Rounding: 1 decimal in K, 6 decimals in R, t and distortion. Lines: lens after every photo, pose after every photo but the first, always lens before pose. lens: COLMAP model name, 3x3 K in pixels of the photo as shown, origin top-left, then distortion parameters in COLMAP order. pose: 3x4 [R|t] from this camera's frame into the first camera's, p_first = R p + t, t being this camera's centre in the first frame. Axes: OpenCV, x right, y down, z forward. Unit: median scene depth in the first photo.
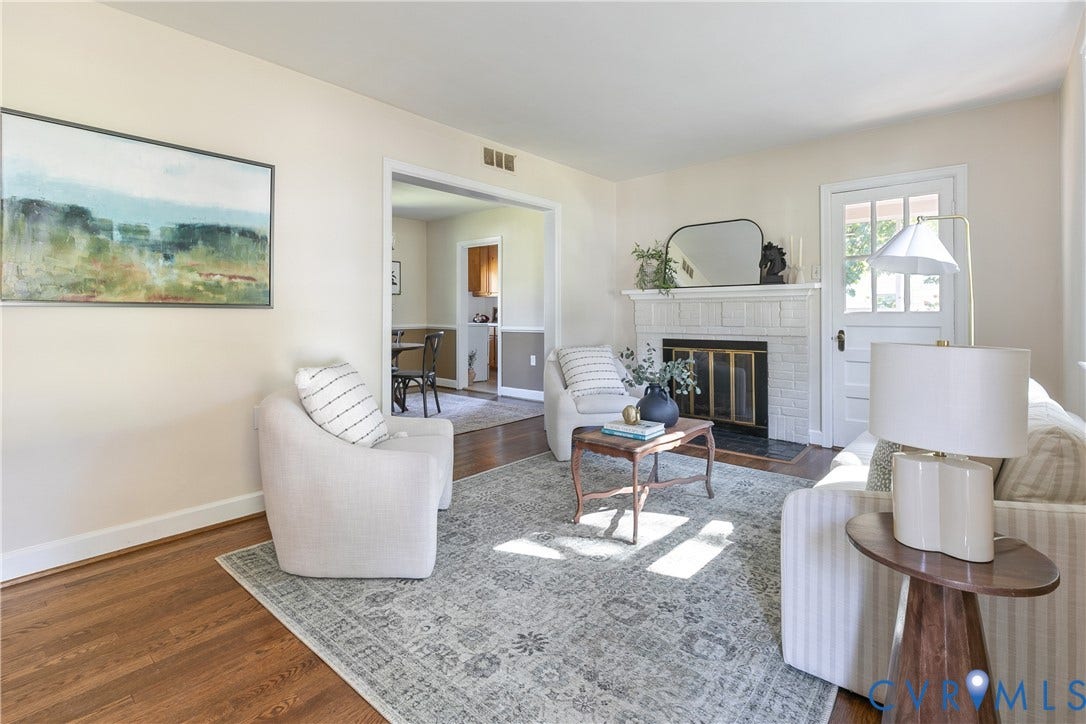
lens RADIAL K [[510.0, 0, 548.2], [0, 510.0, 312.8], [0, 0, 1]] dist [0.002223, 0.000271]
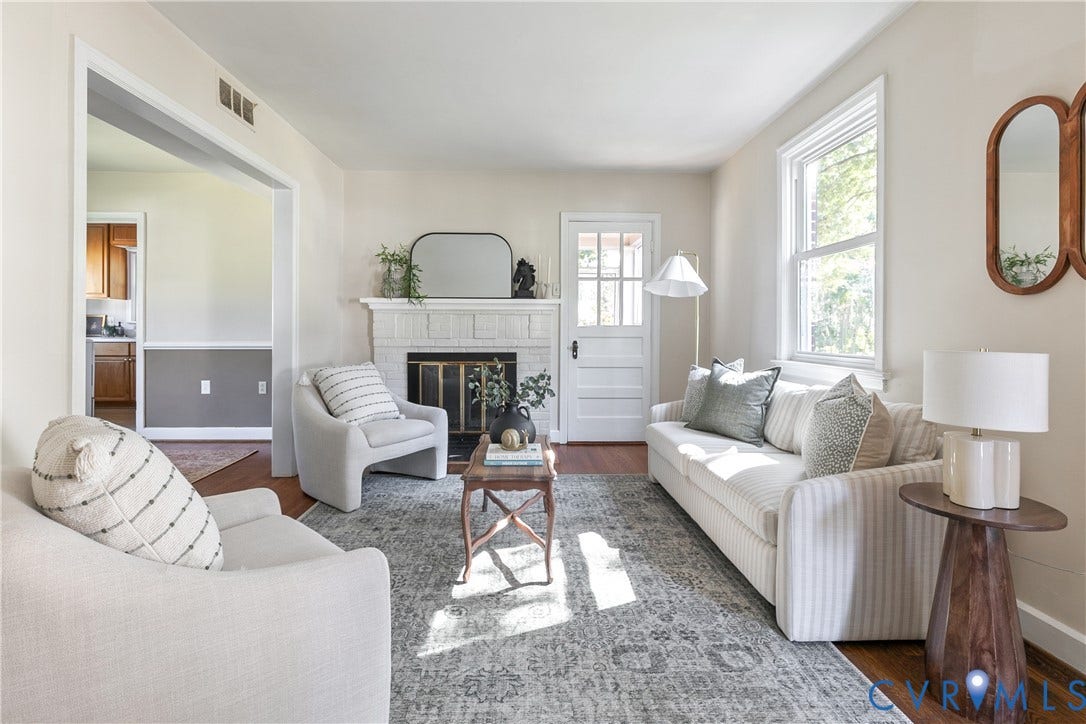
lens RADIAL K [[503.5, 0, 532.7], [0, 503.5, 333.3], [0, 0, 1]] dist [-0.000544, -0.000181]
pose [[0.744783, -0.003455, 0.667297, -0.245590], [-0.007796, 0.999873, 0.013879, 0.001836], [-0.667261, -0.015539, 0.744662, 0.205009]]
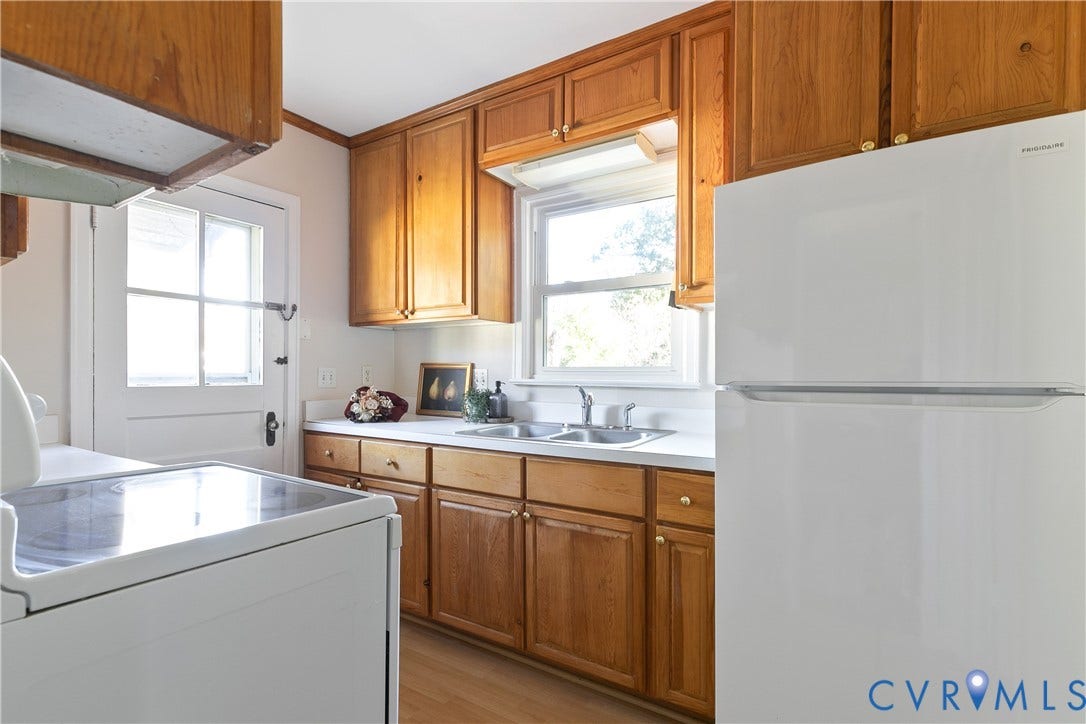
lens RADIAL K [[530.9, 0, 543.4], [0, 530.9, 367.1], [0, 0, 1]] dist [0.007997, 0.000828]
pose [[0.991338, -0.003644, 0.131288, -0.185822], [0.002635, 0.999966, 0.007859, -0.024339], [-0.131312, -0.007445, 0.991313, 1.634227]]
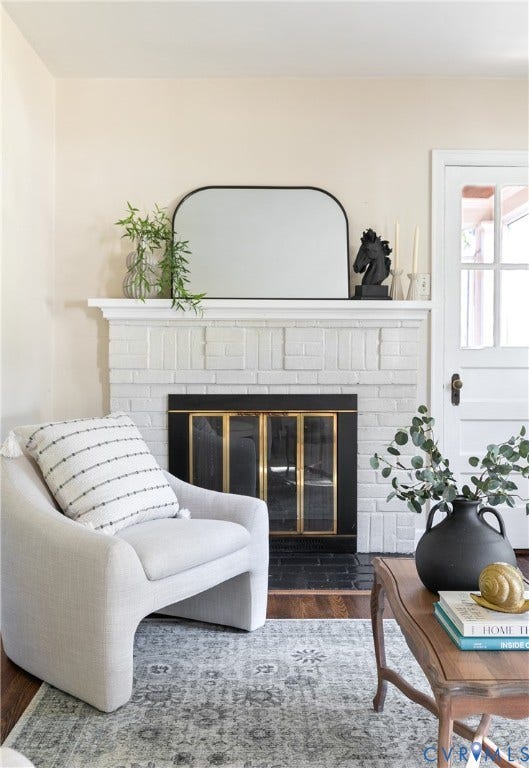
lens RADIAL K [[717.4, 0, 264.0], [0, 717.4, 367.7], [0, 0, 1]] dist [0.007163, -0.005856]
pose [[0.749604, -0.005396, 0.661864, -0.221652], [-0.007138, 0.999843, 0.016235, 0.011896], [-0.661848, -0.016894, 0.749448, 0.441512]]
